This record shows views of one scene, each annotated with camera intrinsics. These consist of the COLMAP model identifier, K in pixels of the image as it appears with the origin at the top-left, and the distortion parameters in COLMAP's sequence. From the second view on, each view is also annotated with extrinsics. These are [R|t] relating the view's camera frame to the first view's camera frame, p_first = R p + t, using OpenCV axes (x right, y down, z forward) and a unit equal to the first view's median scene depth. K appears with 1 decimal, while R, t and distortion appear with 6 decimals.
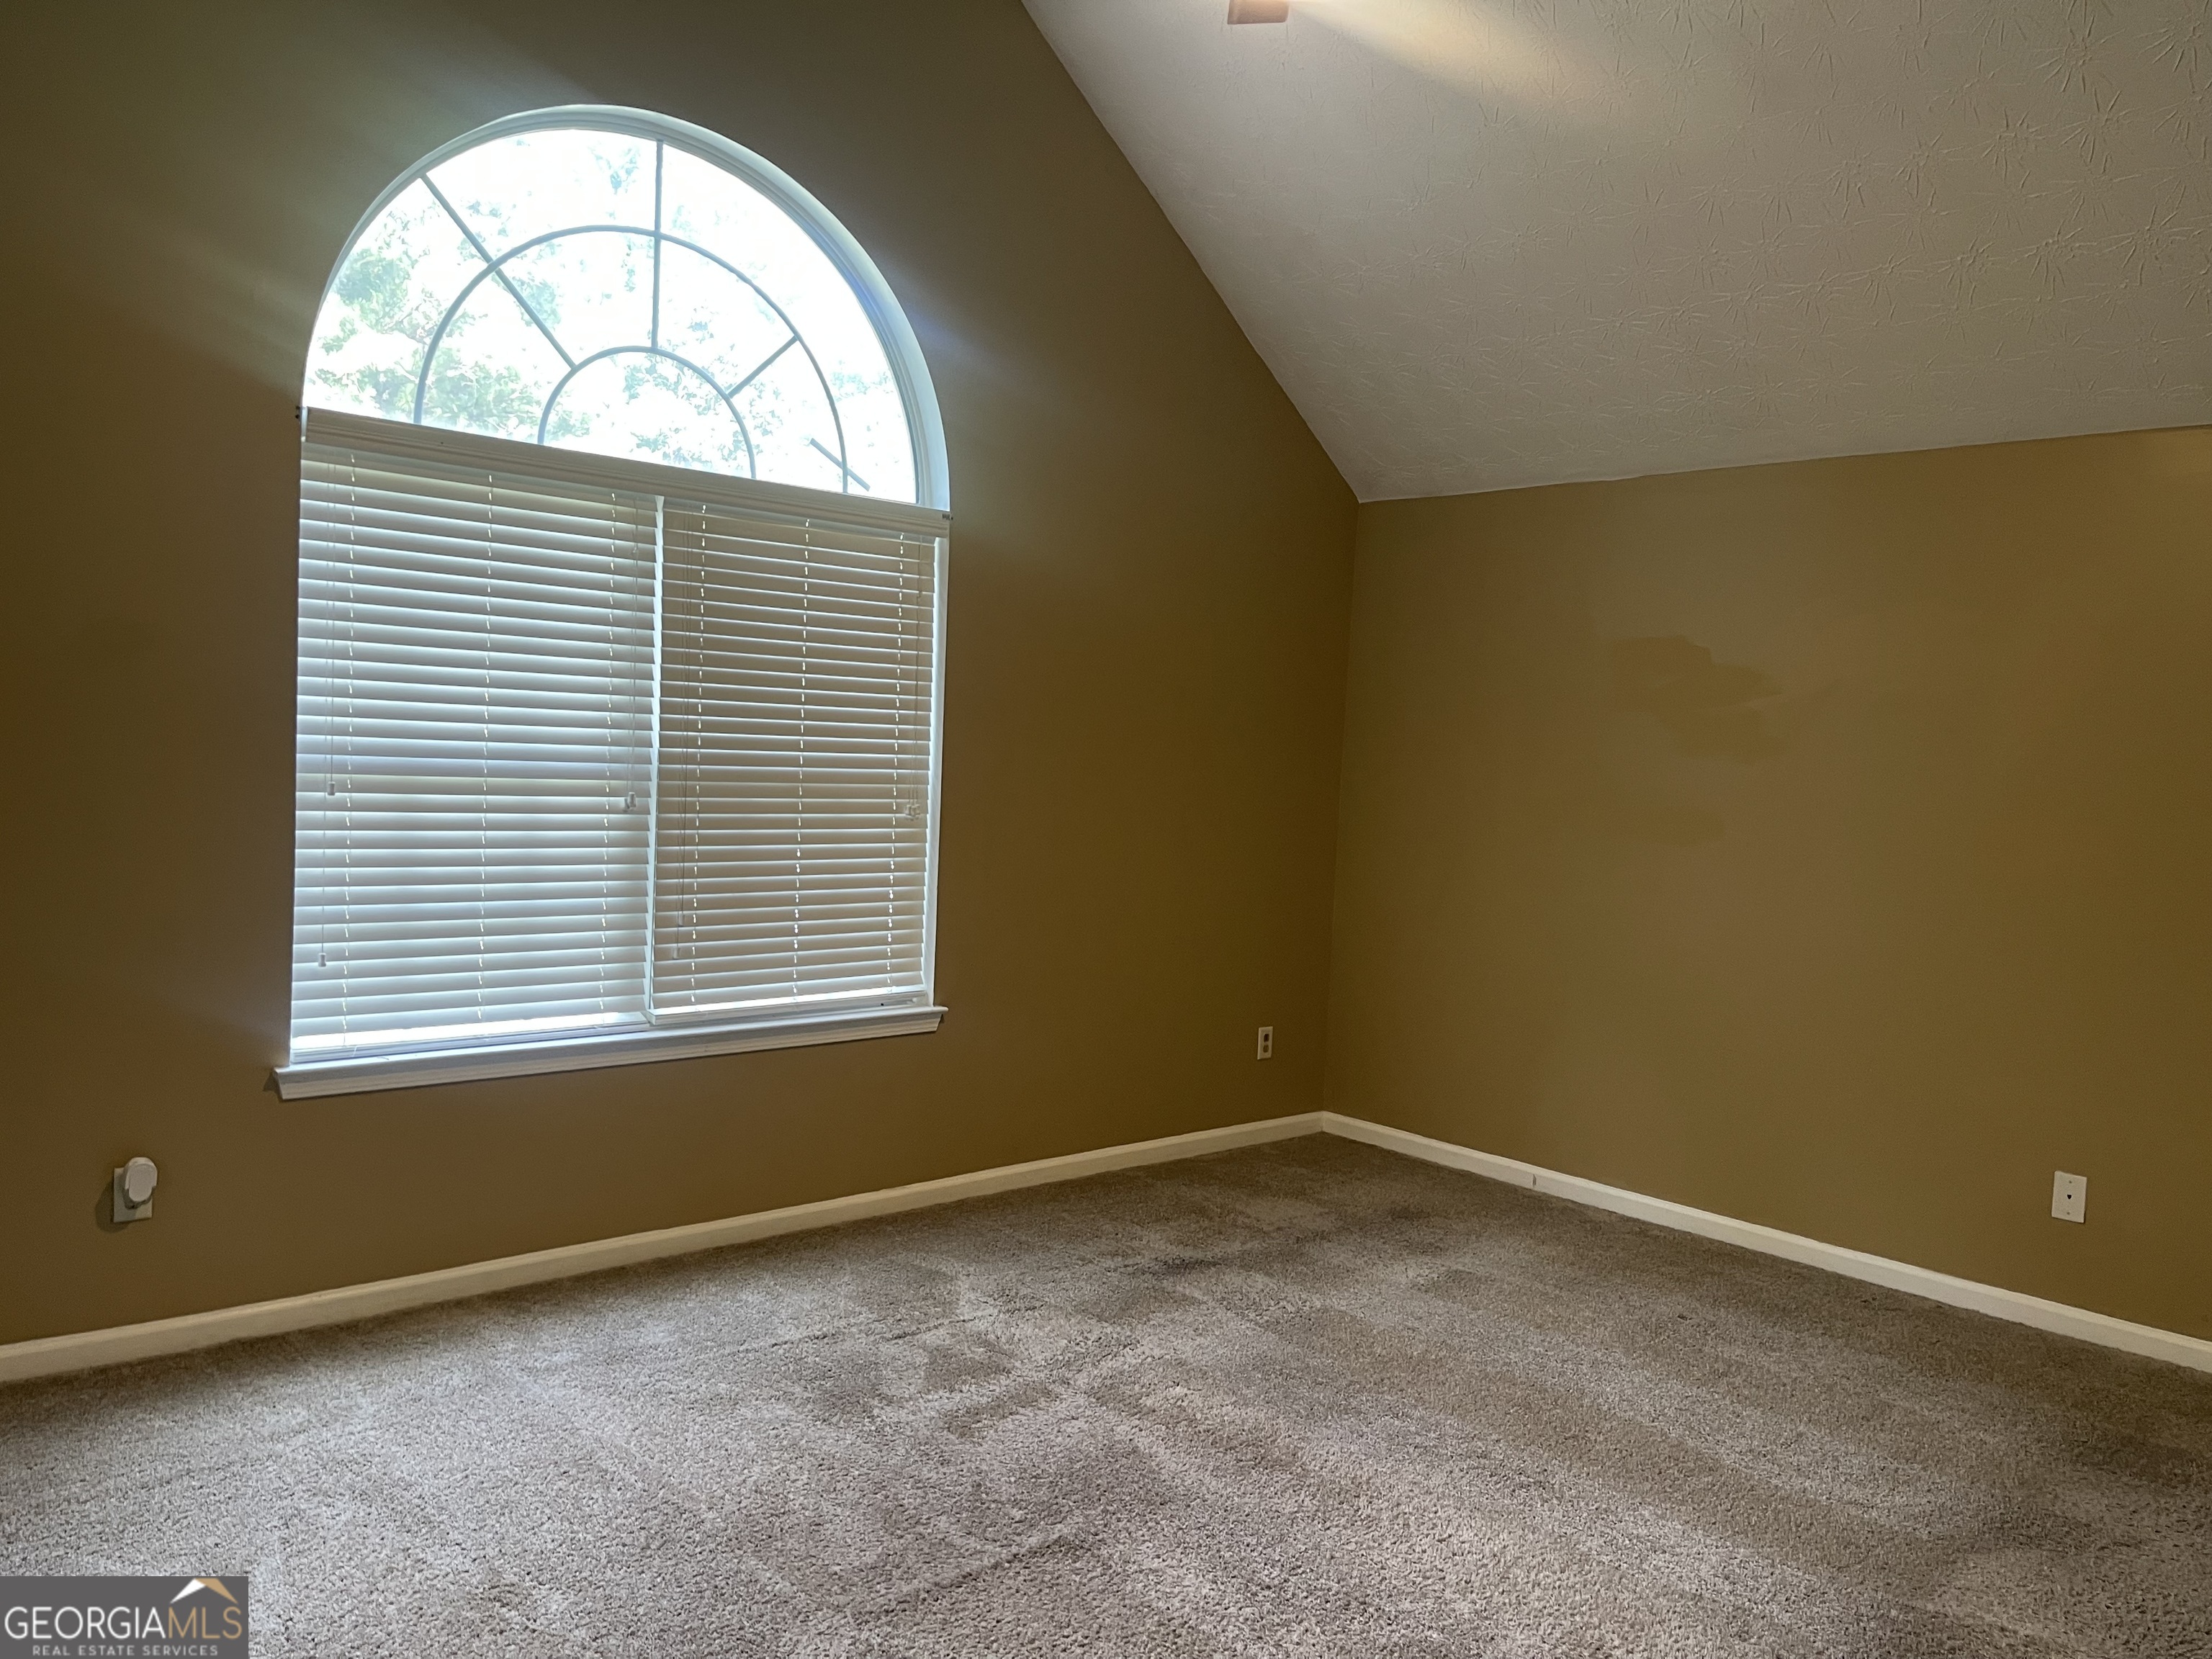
lens RADIAL K [[1617.0, 0, 1109.0], [0, 1617.0, 836.2], [0, 0, 1]] dist [0.053458, -0.051218]
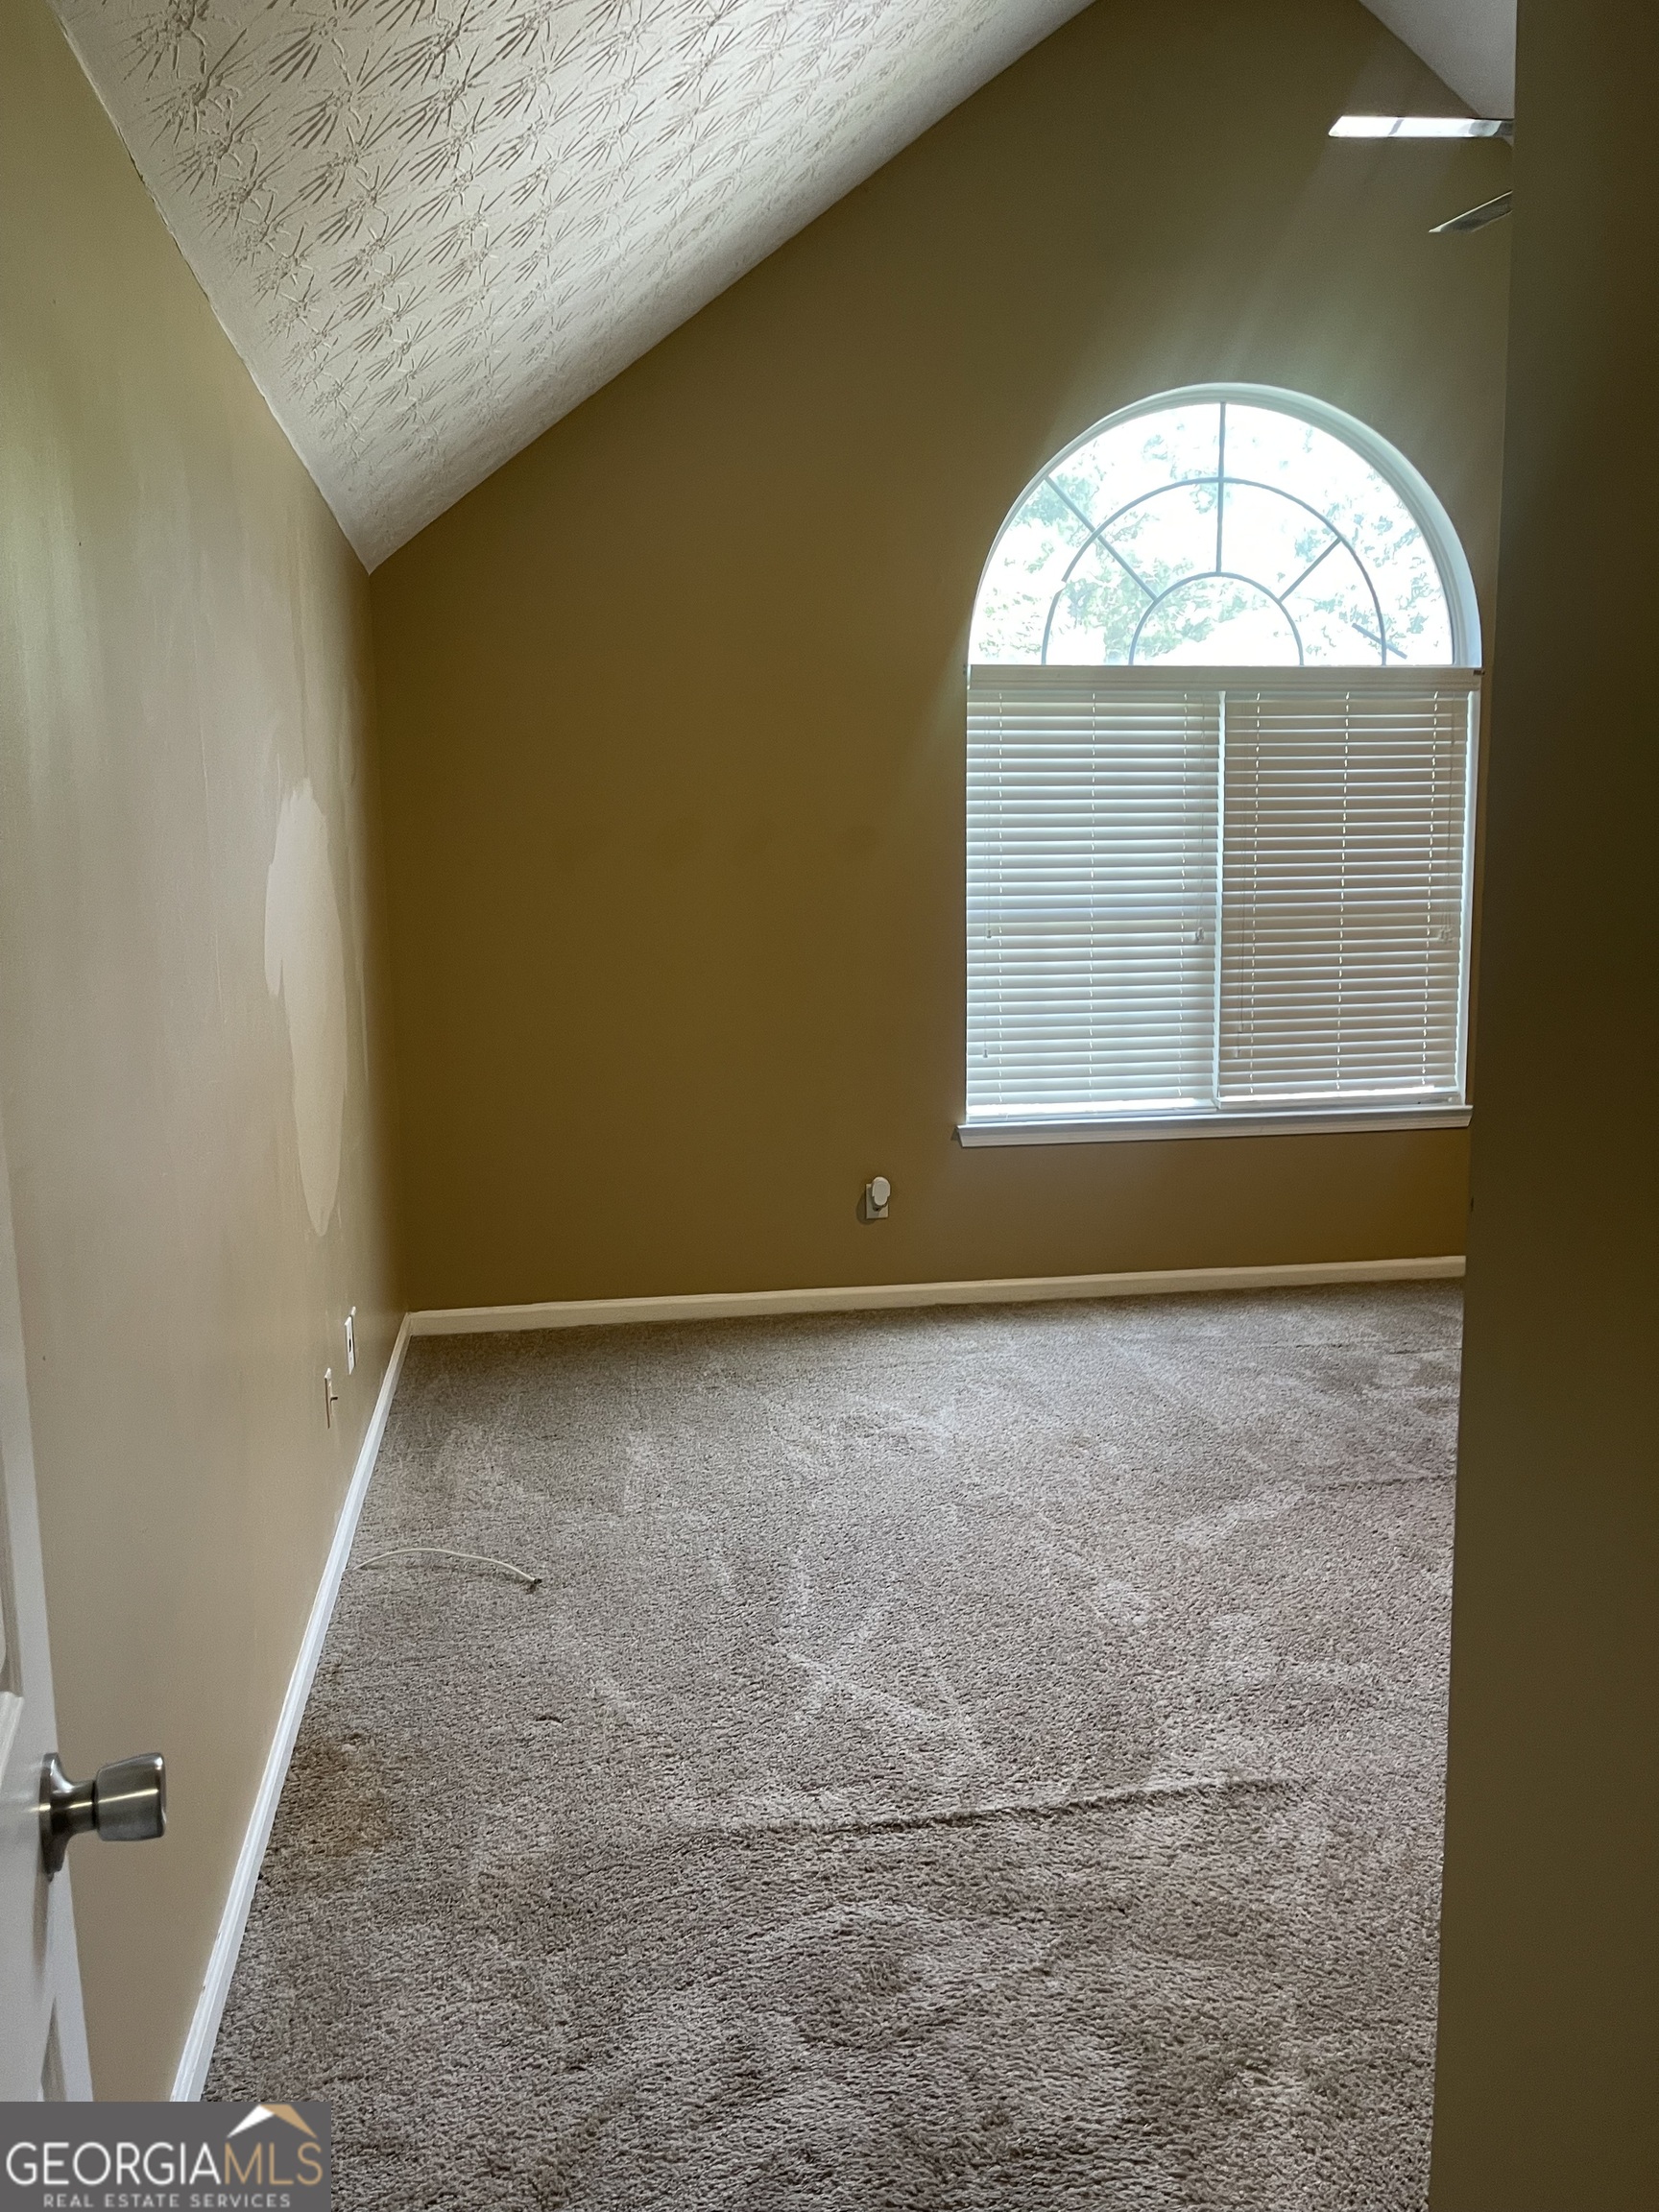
lens RADIAL K [[1633.3, 0, 820.6], [0, 1633.3, 1104.7], [0, 0, 1]] dist [0.009263, -0.052126]
pose [[0.833940, 0.009171, -0.551779, 0.168090], [0.024442, 0.998267, 0.053533, 0.035767], [0.551314, -0.058130, 0.832270, -0.245908]]
